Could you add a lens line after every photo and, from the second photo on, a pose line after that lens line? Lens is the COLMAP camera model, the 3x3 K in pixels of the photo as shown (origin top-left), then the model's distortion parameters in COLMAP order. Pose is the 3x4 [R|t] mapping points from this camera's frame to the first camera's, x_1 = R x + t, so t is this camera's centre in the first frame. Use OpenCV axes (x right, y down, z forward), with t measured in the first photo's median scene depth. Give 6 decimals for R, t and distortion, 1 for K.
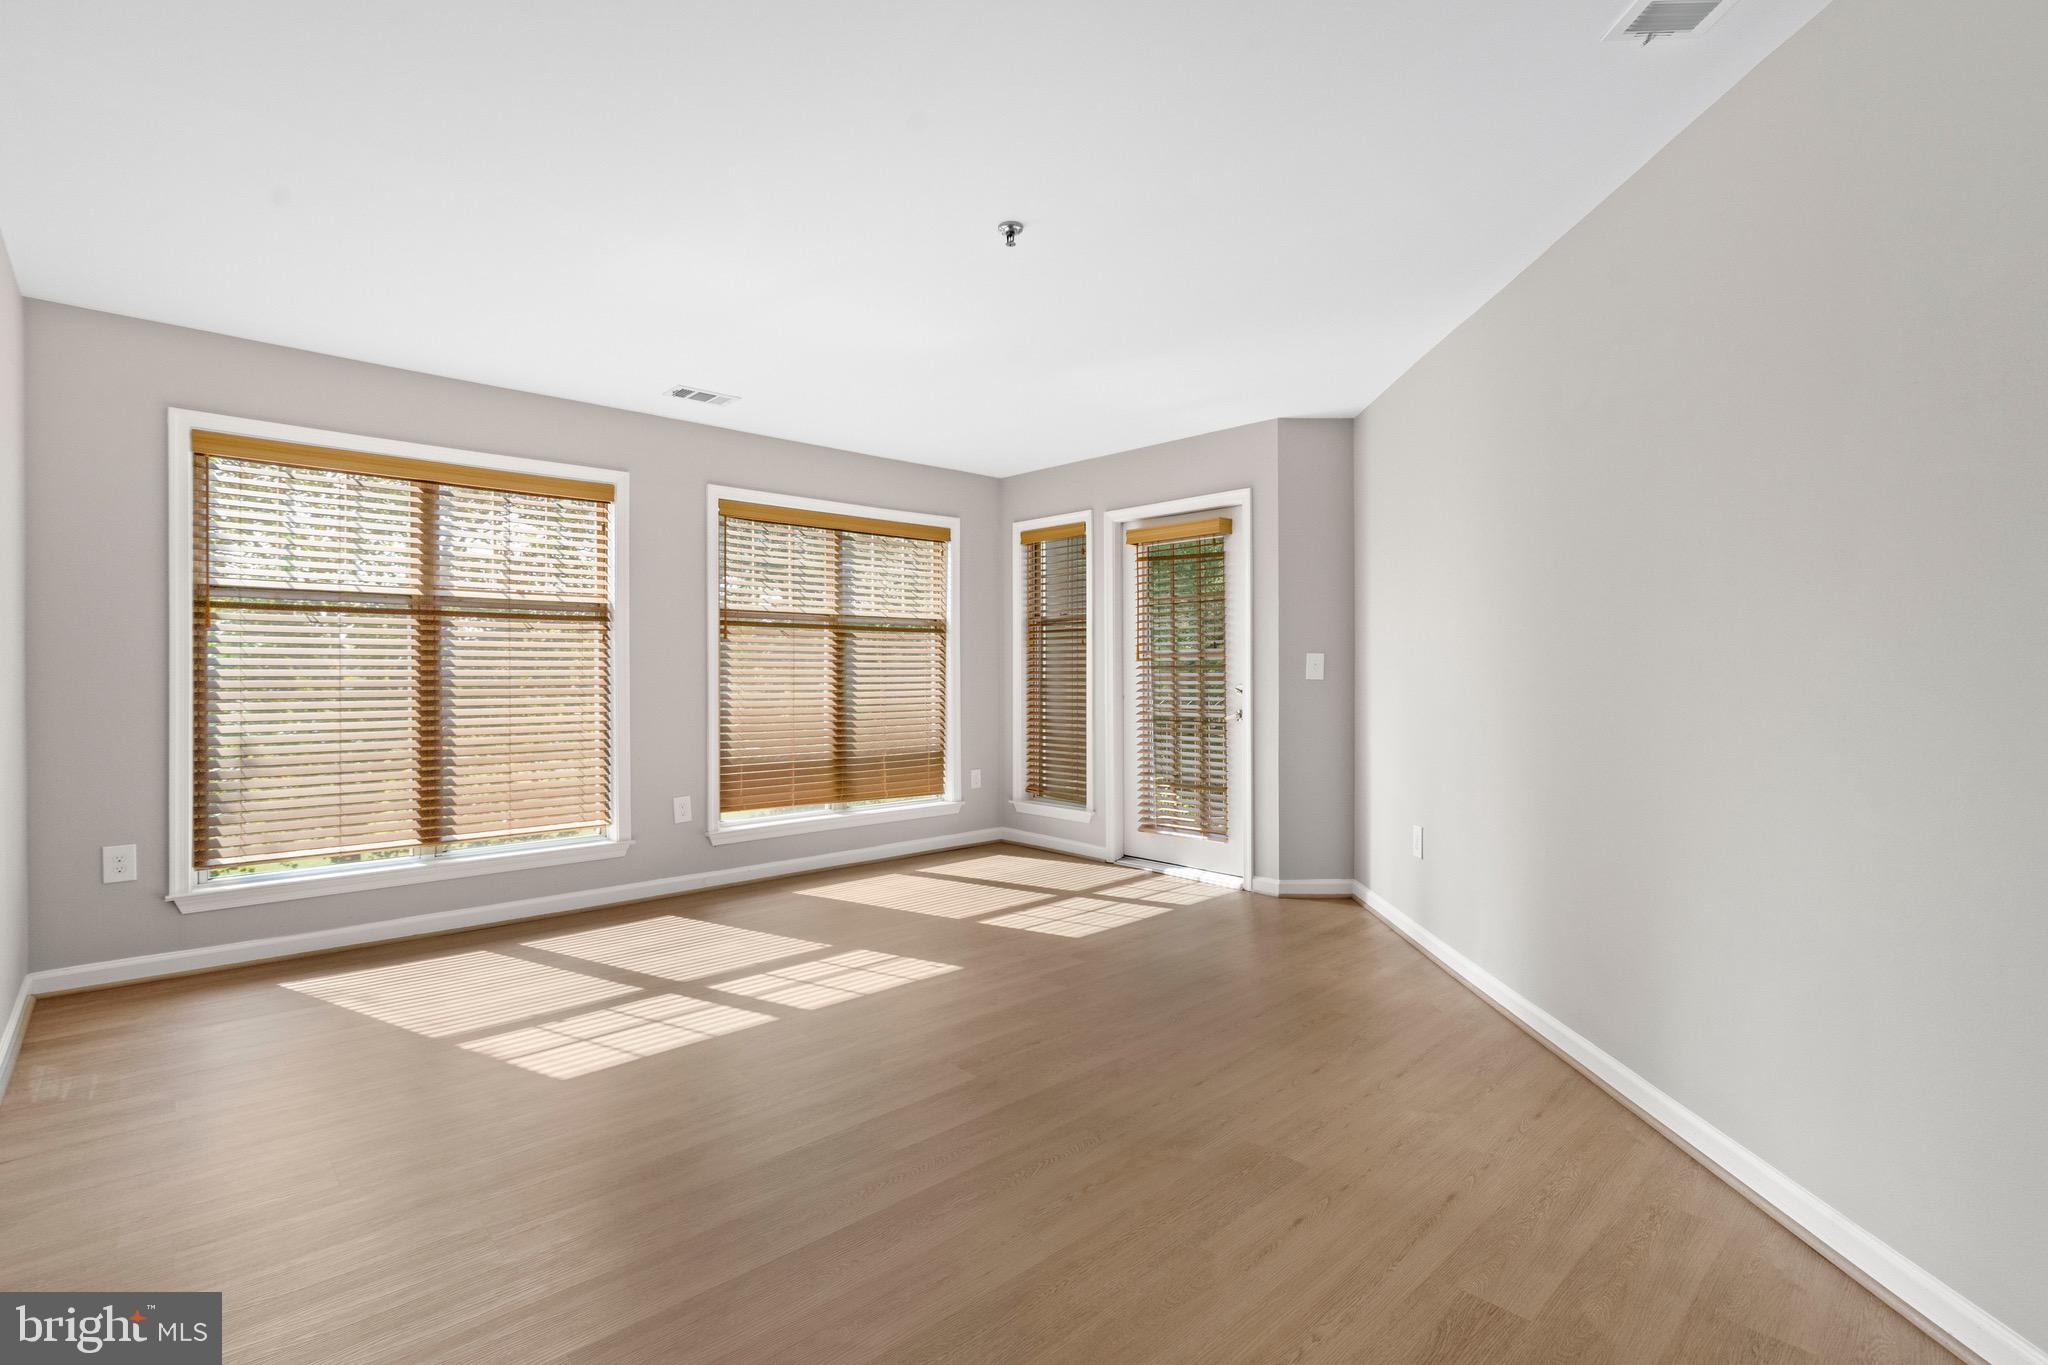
lens RADIAL K [[963.1, 0, 1024.0], [0, 963.1, 682.5], [0, 0, 1]] dist [0.000870, 0.000657]
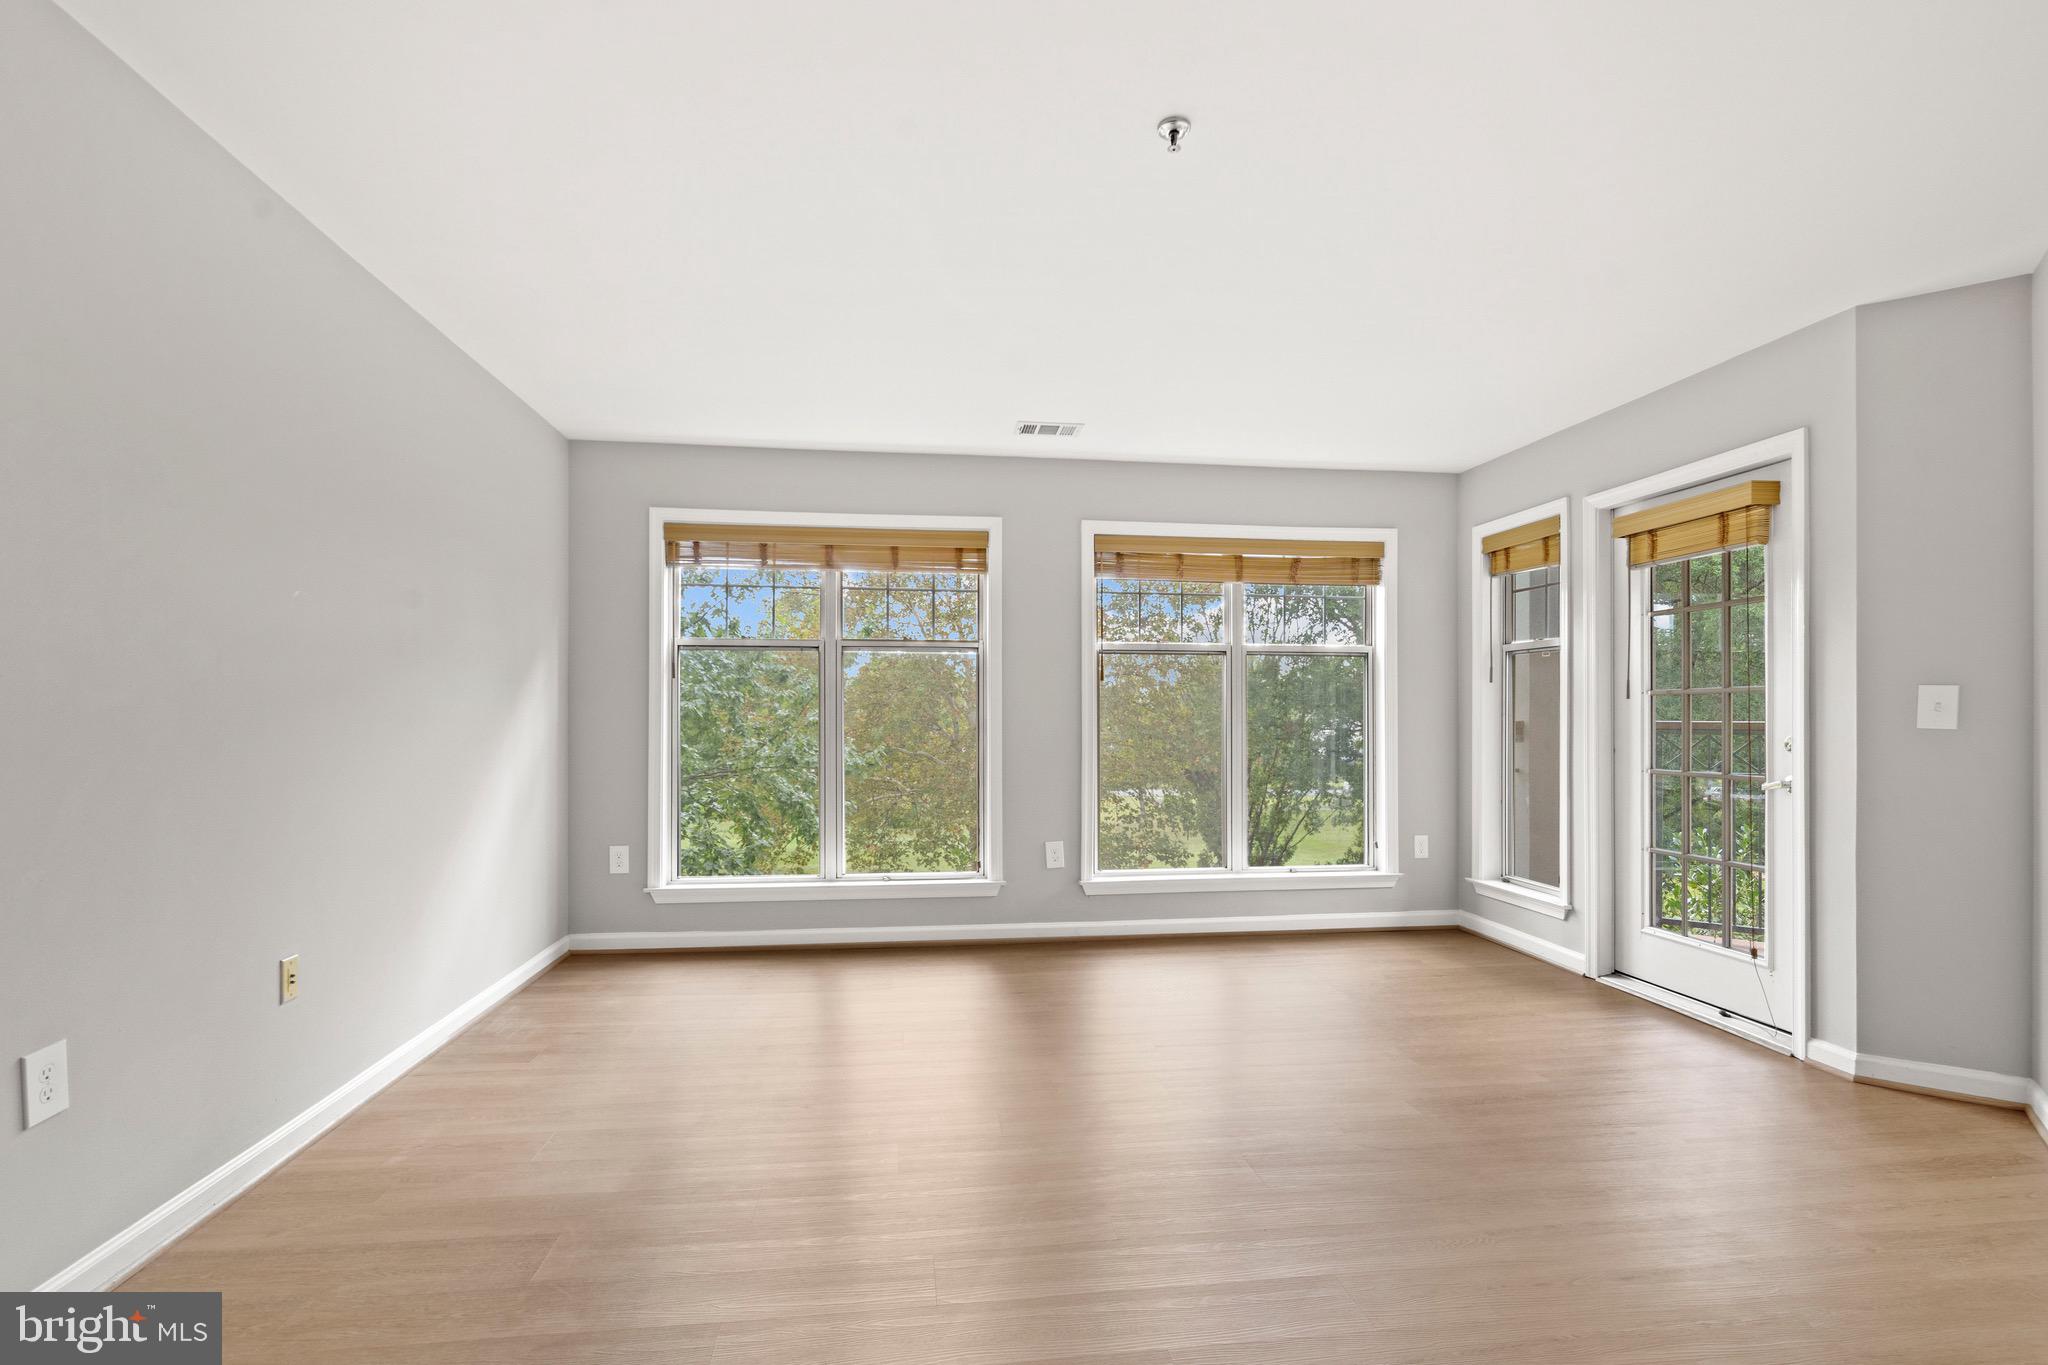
lens RADIAL K [[960.8, 0, 1028.1], [0, 960.8, 713.5], [0, 0, 1]] dist [-0.001983, 0.000694]
pose [[0.812777, 0.001109, -0.582574, 0.187831], [-0.009368, 0.999894, -0.011166, -0.000575], [0.582500, 0.014534, 0.812701, 0.184193]]
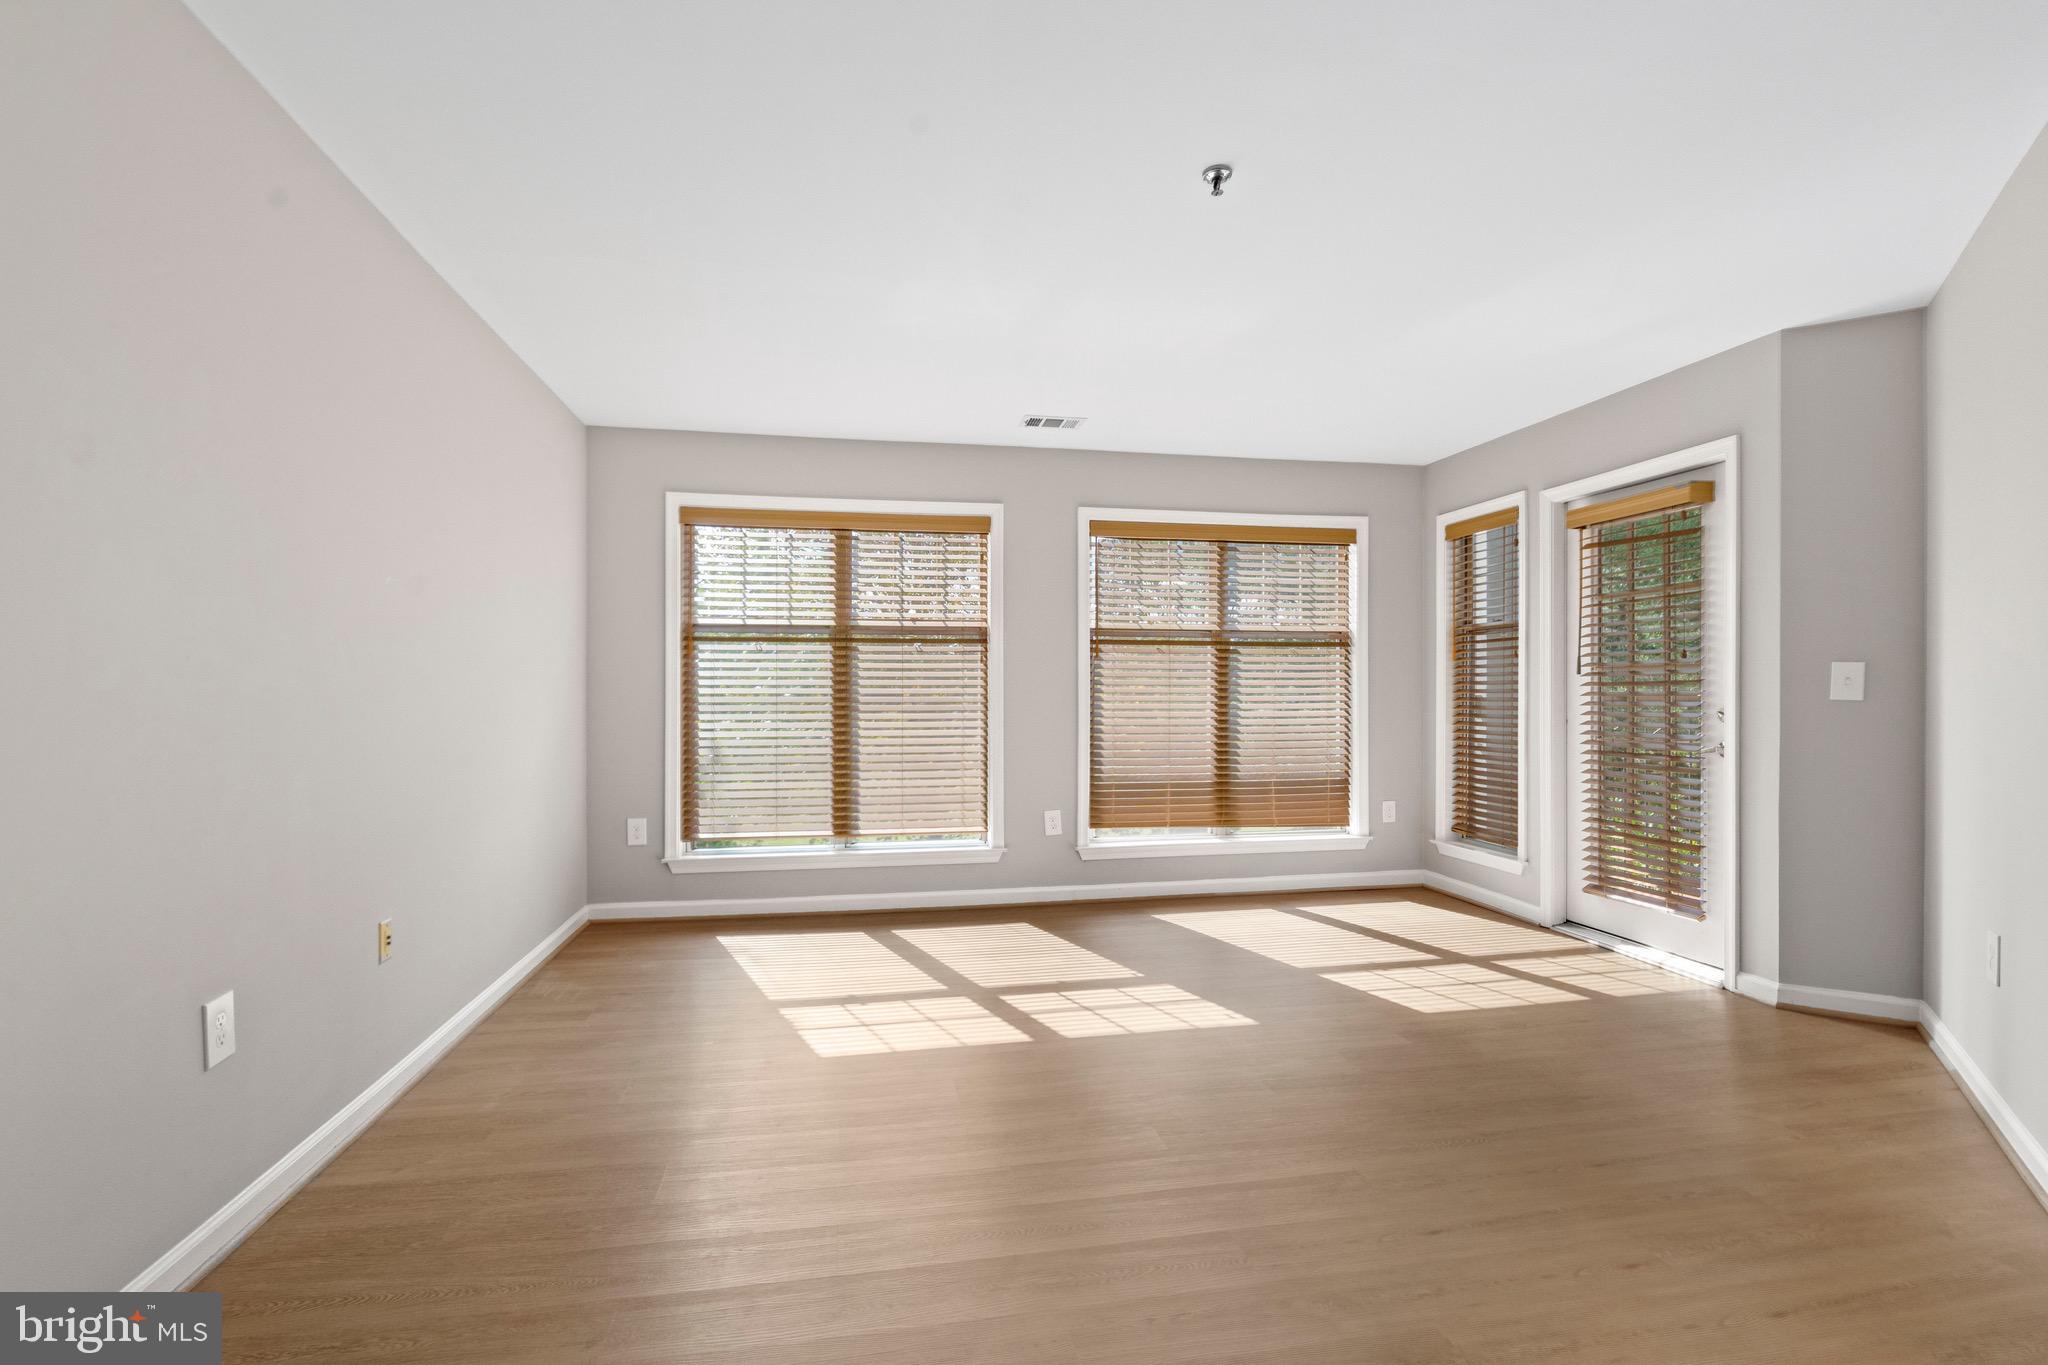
lens RADIAL K [[961.1, 0, 1027.0], [0, 961.1, 700.0], [0, 0, 1]] dist [-0.000746, 0.000050]
pose [[0.845296, 0.004362, -0.534281, 0.170921], [-0.005264, 0.999986, -0.000164, -0.000024], [0.534273, 0.002951, 0.845307, 0.104277]]
